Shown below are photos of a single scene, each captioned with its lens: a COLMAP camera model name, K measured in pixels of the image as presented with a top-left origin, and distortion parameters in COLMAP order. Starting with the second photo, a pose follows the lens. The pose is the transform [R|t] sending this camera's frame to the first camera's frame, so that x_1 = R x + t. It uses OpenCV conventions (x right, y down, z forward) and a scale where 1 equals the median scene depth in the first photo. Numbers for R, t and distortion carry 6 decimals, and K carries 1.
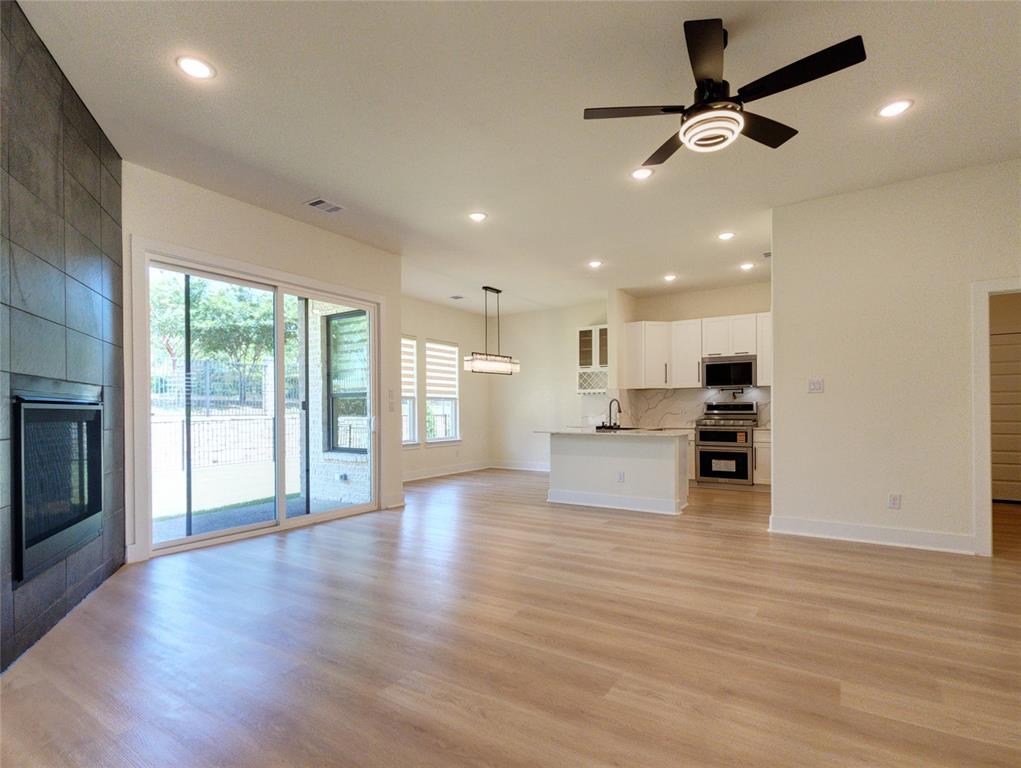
lens RADIAL K [[509.4, 0, 507.8], [0, 509.4, 383.5], [0, 0, 1]] dist [-0.004369, -0.000409]
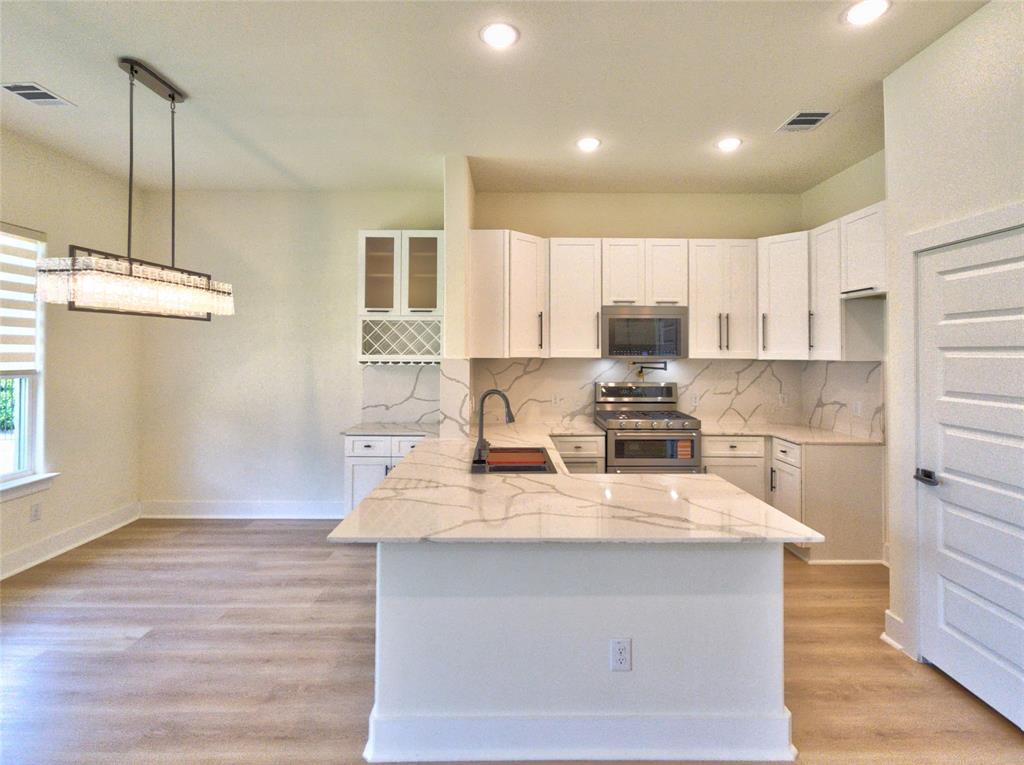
lens RADIAL K [[518.8, 0, 522.4], [0, 518.8, 347.9], [0, 0, 1]] dist [0.007239, -0.003994]
pose [[0.829947, 0.013048, 0.557689, -0.016412], [-0.035017, 0.998973, 0.028740, -0.016395], [-0.556742, -0.043382, 0.829552, 0.535297]]
